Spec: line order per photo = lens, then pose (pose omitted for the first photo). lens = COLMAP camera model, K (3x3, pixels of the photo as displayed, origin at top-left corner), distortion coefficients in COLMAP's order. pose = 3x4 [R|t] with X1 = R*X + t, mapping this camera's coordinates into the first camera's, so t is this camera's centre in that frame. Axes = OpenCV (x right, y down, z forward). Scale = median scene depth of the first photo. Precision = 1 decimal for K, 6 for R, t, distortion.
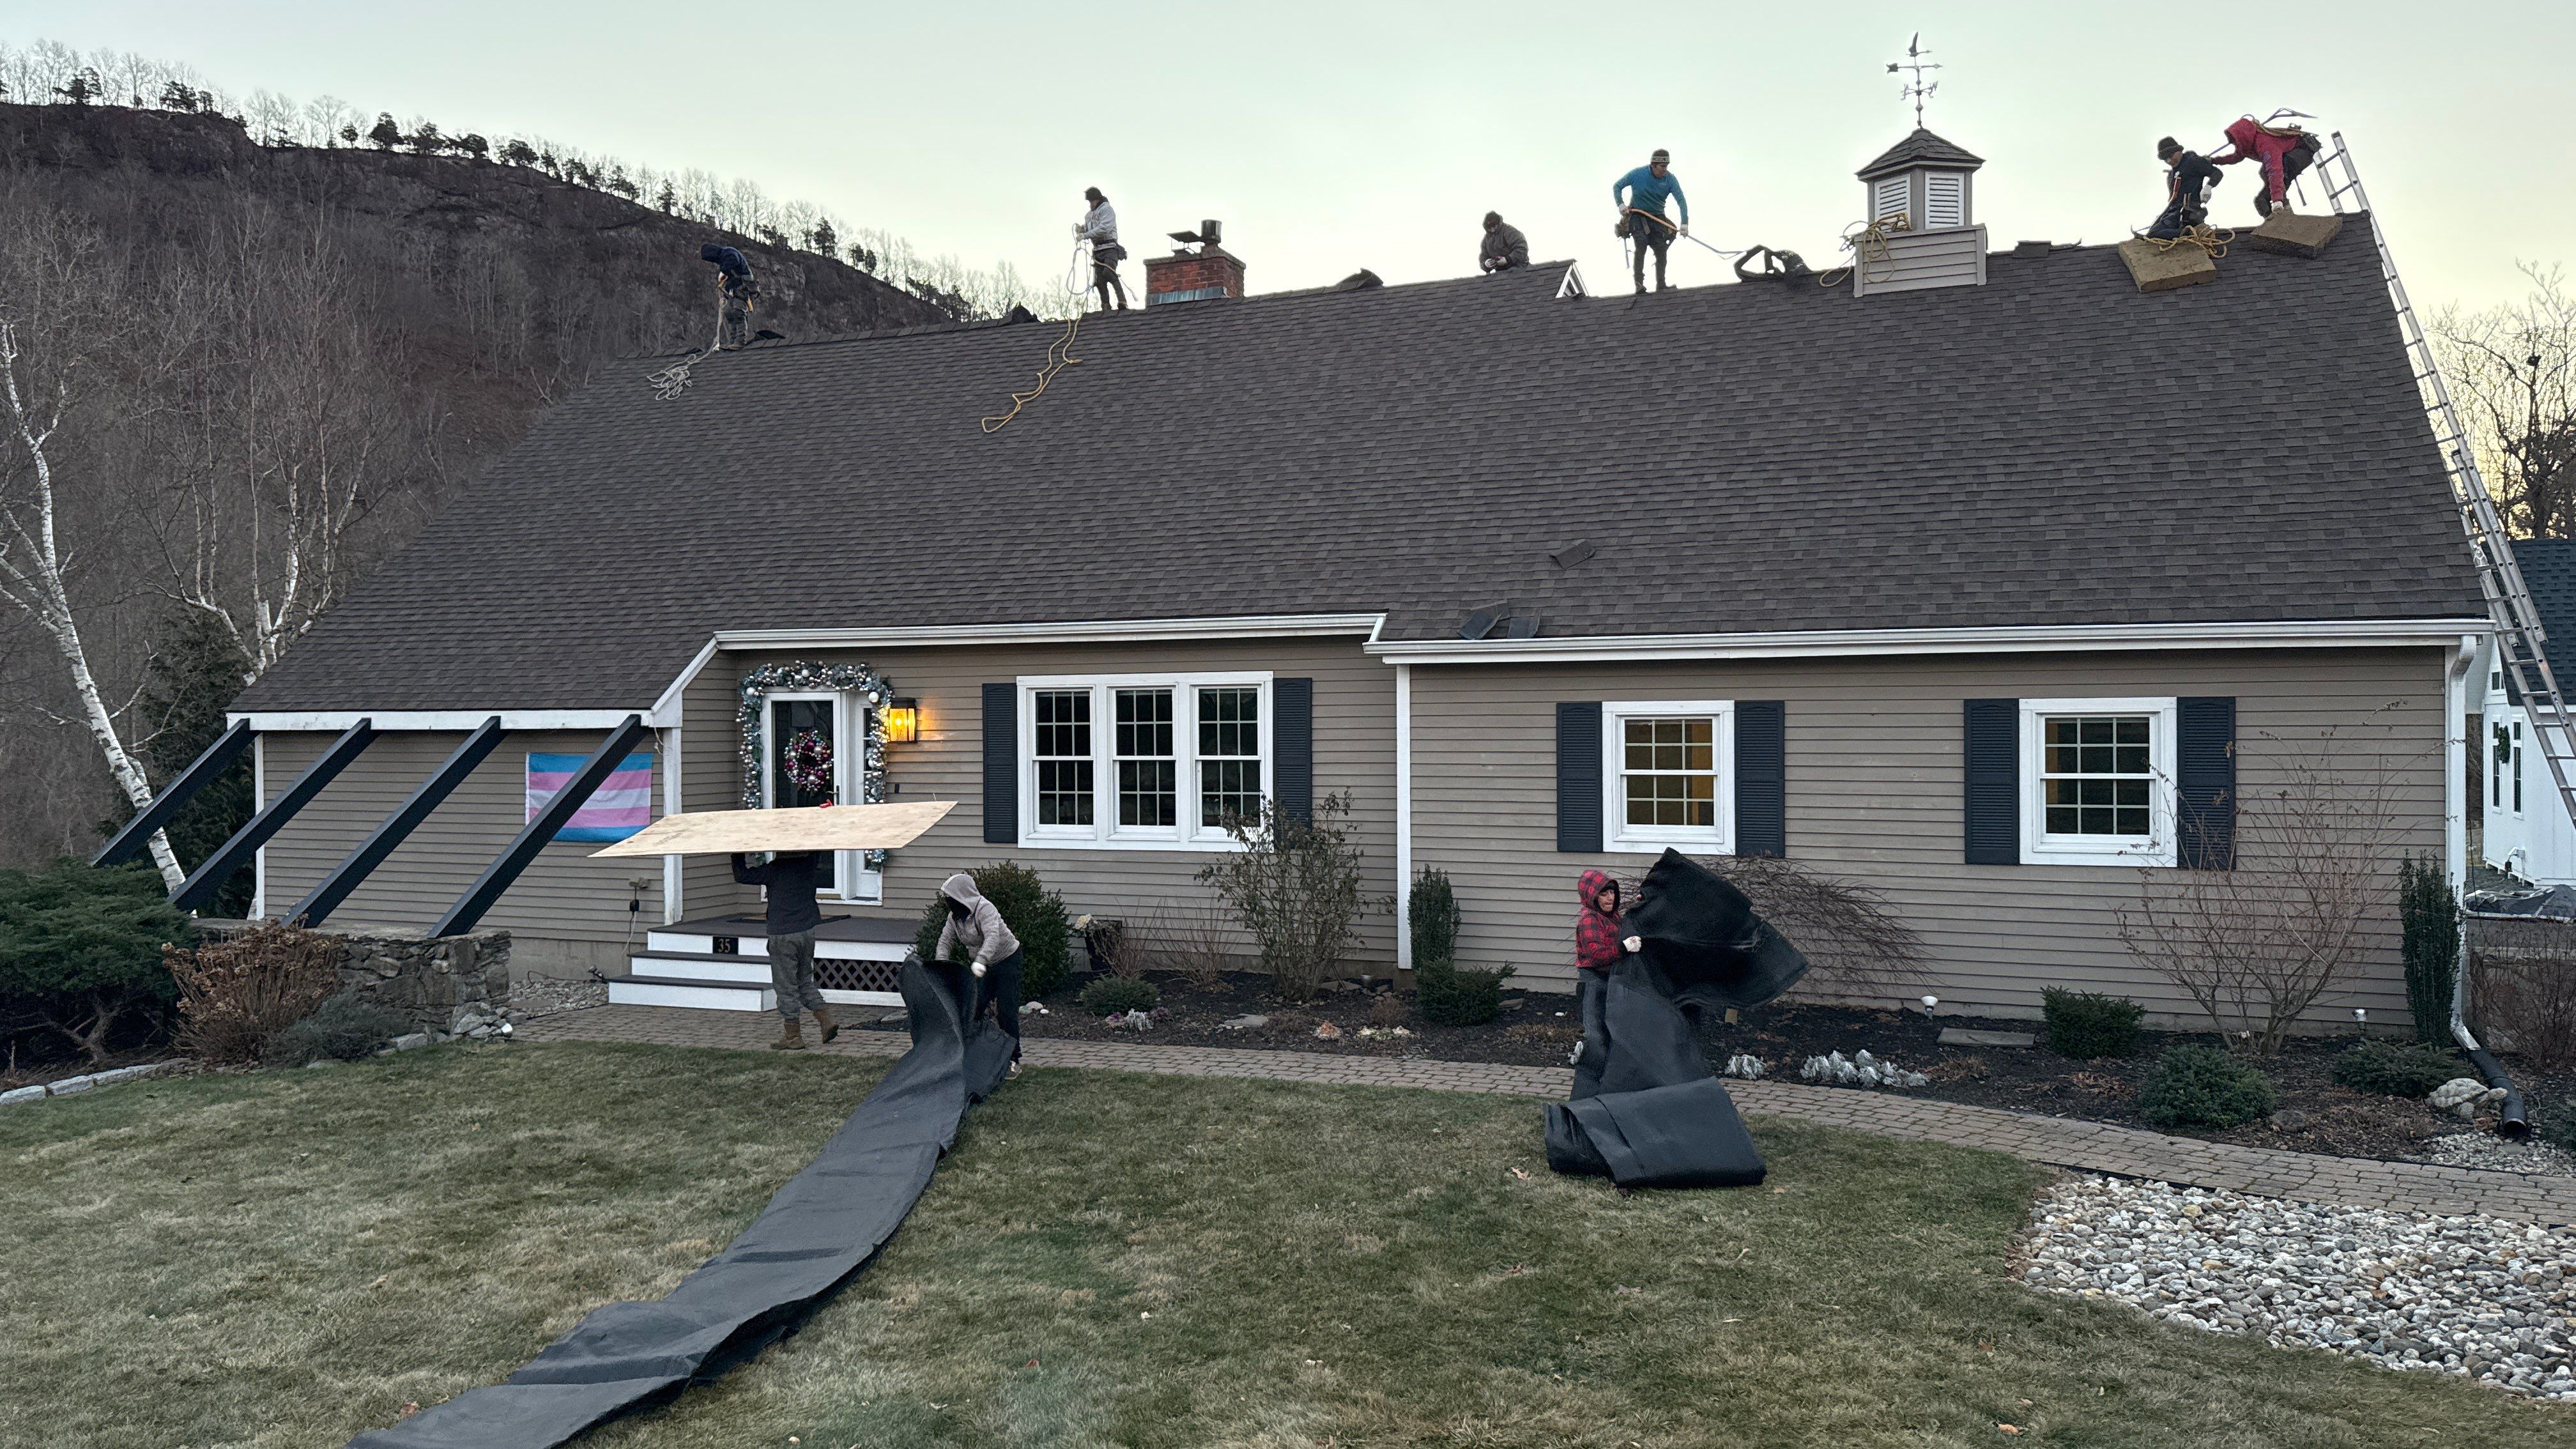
lens RADIAL K [[1794.8, 0, 1304.9], [0, 1794.8, 719.5], [0, 0, 1]] dist [0.029995, -0.037218]
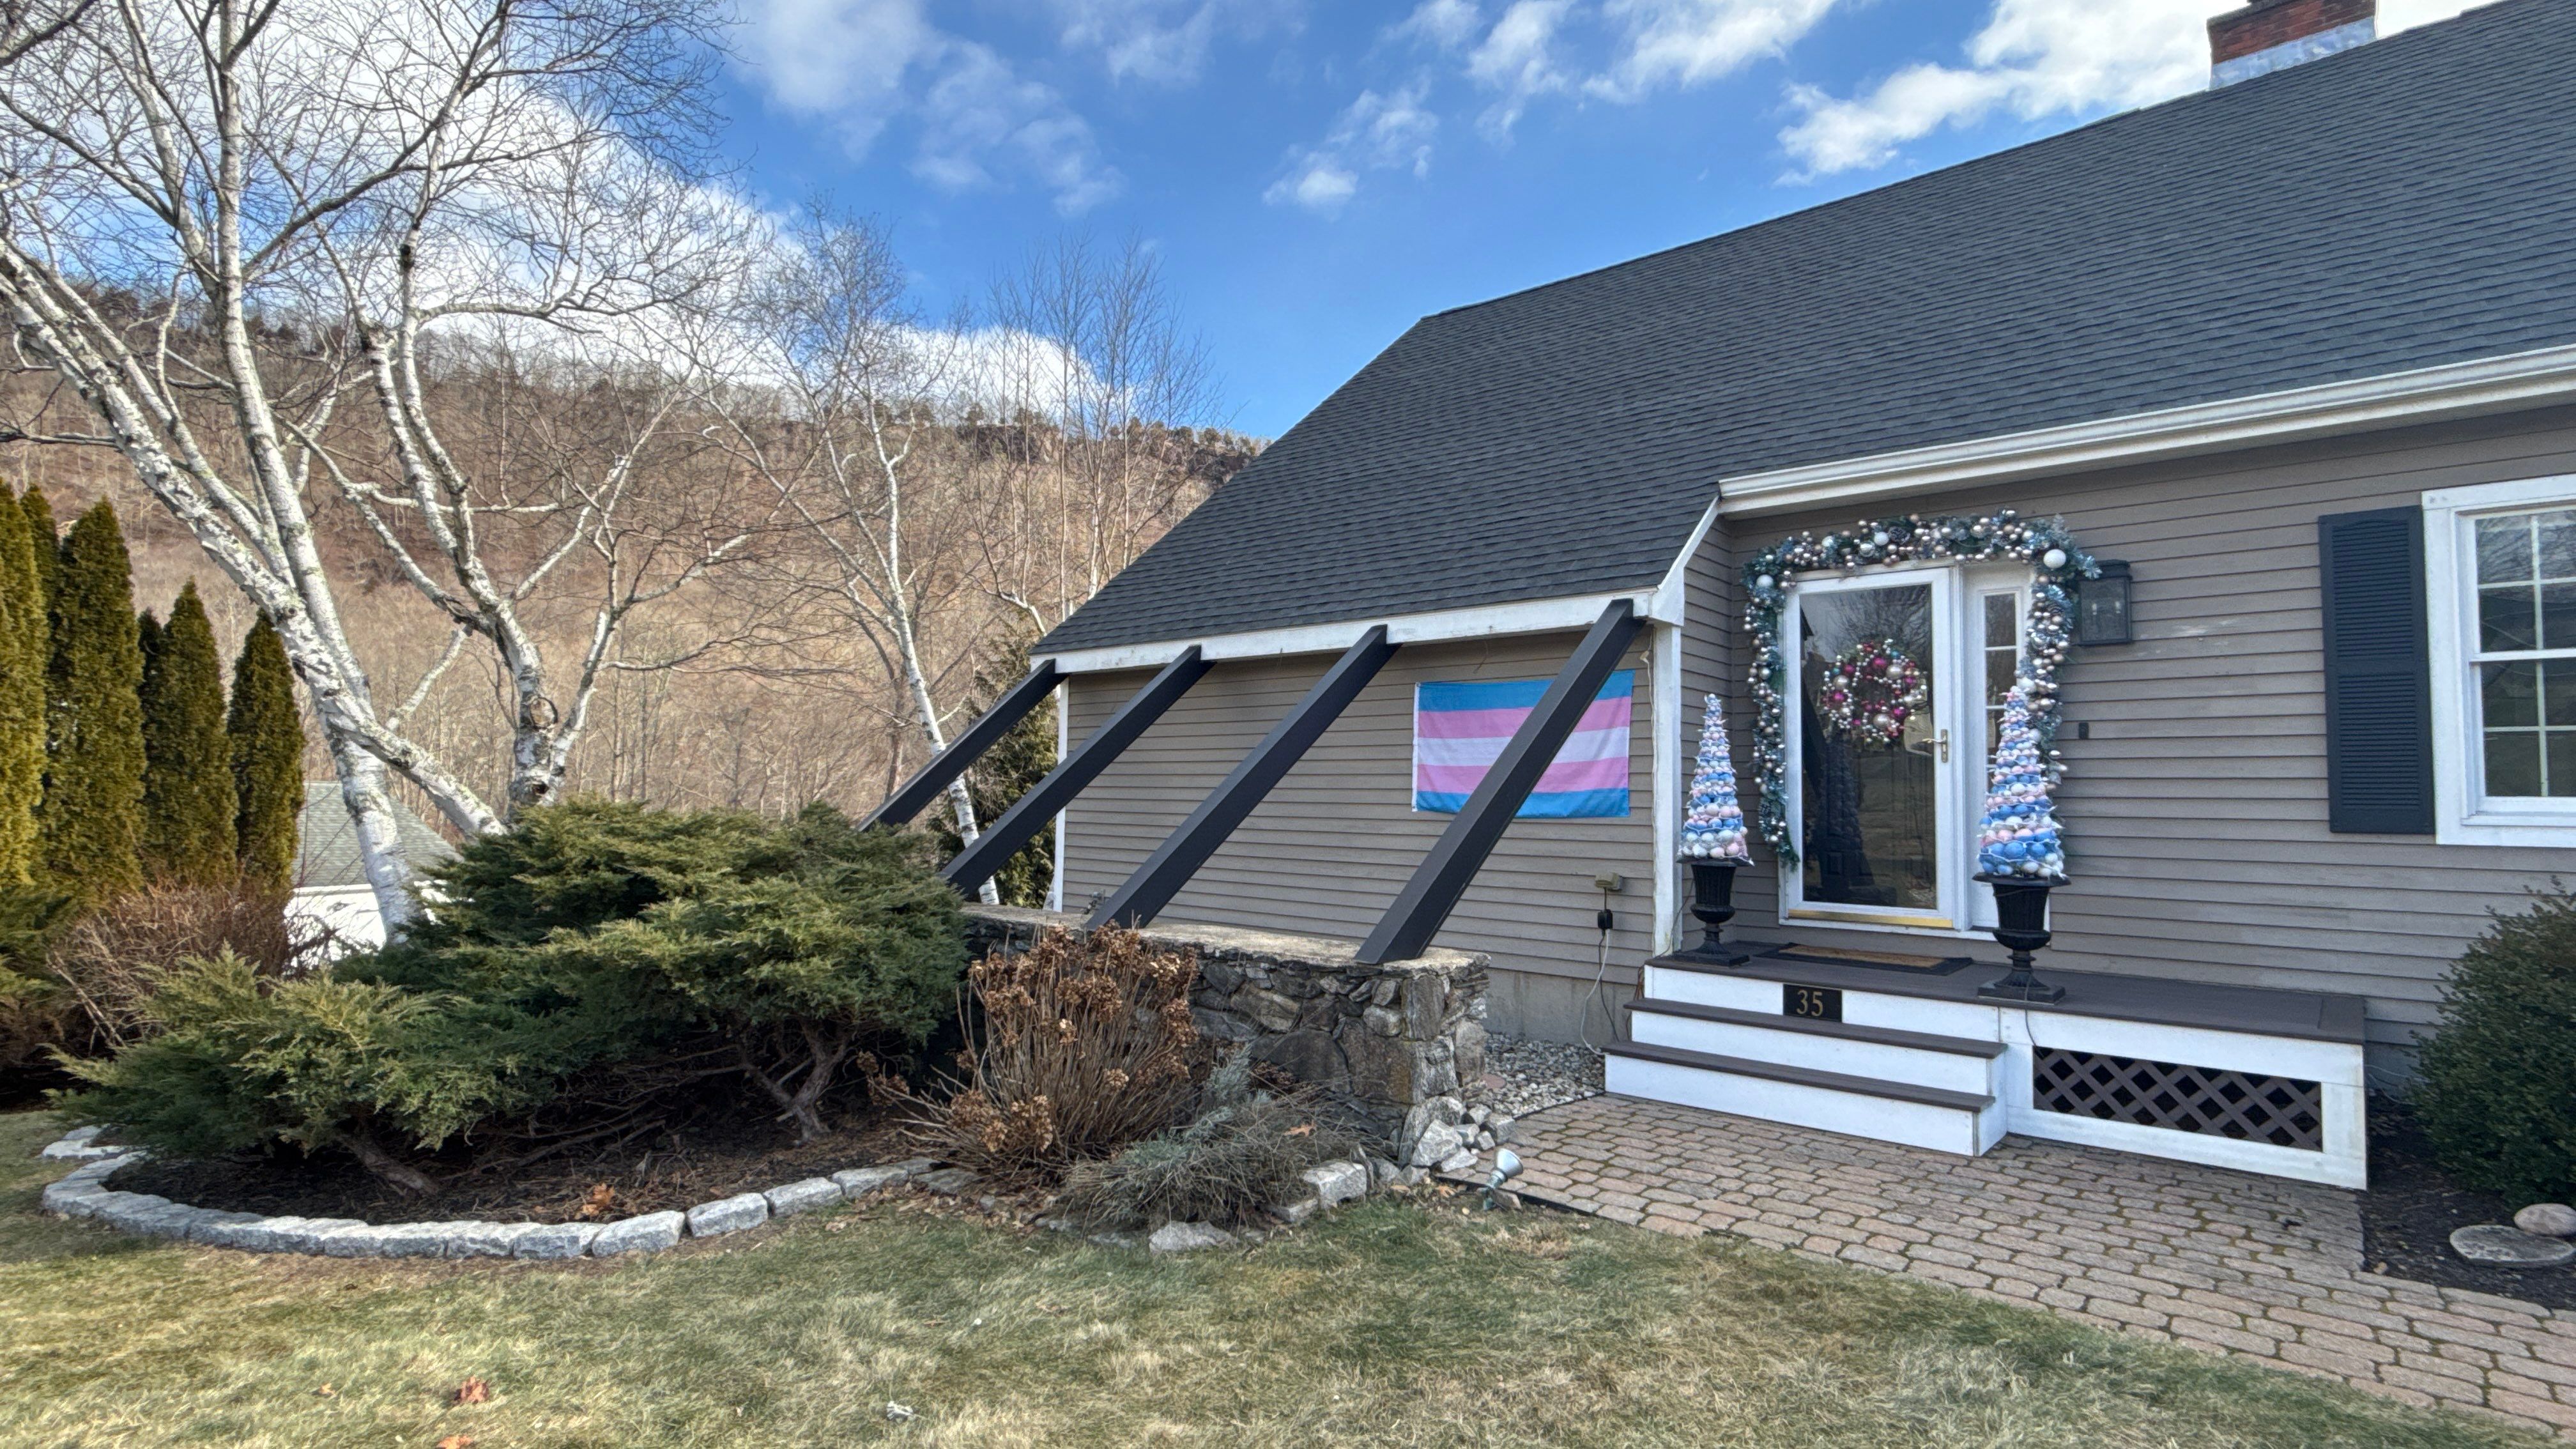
lens RADIAL K [[1238.0, 0, 1299.8], [0, 1238.0, 701.8], [0, 0, 1]] dist [0.003414, 0.000257]
pose [[0.946518, -0.002611, -0.322641, -0.336270], [-0.023784, 0.996682, -0.077839, 0.065473], [0.321774, 0.081349, 0.943315, 0.571652]]
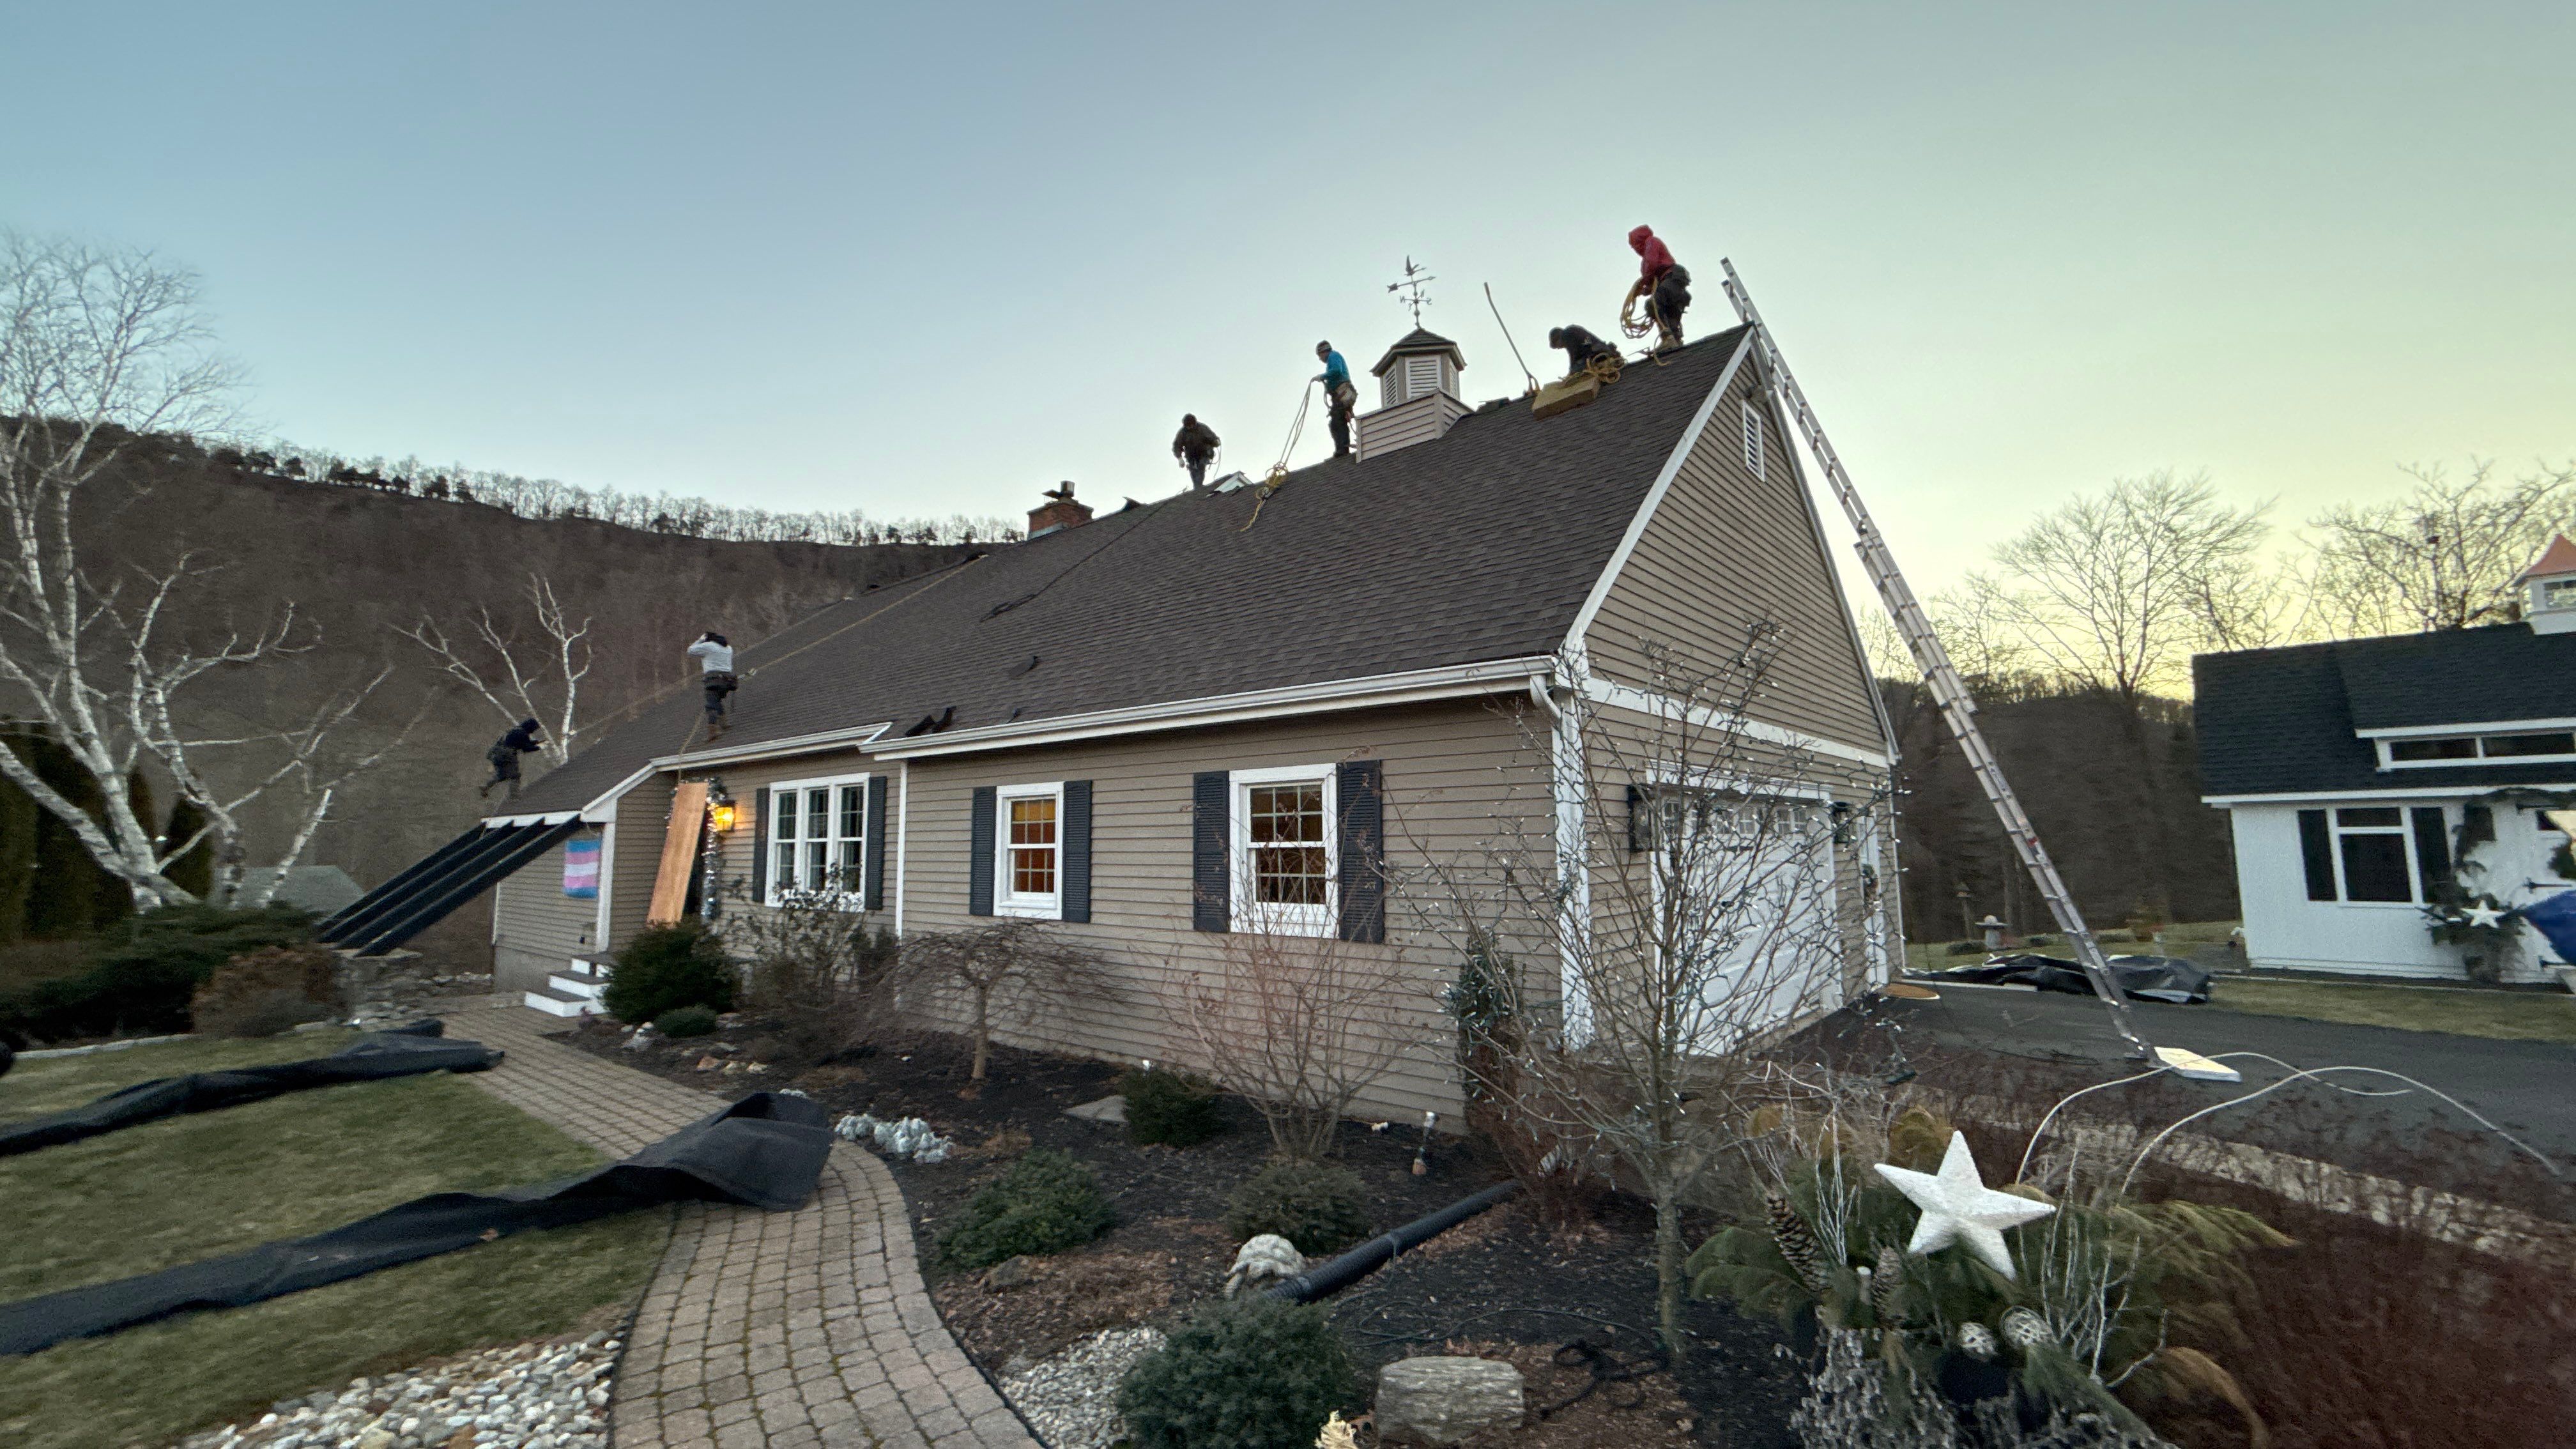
lens RADIAL K [[1024.0, 0, 1284.2], [0, 1024.0, 716.2], [0, 0, 1]] dist [-0.001199, -0.000414]
pose [[0.953359, -0.040996, -0.299043, 0.463355], [0.005358, 0.992876, -0.119033, 0.021383], [0.301792, 0.111879, 0.946787, 0.342202]]
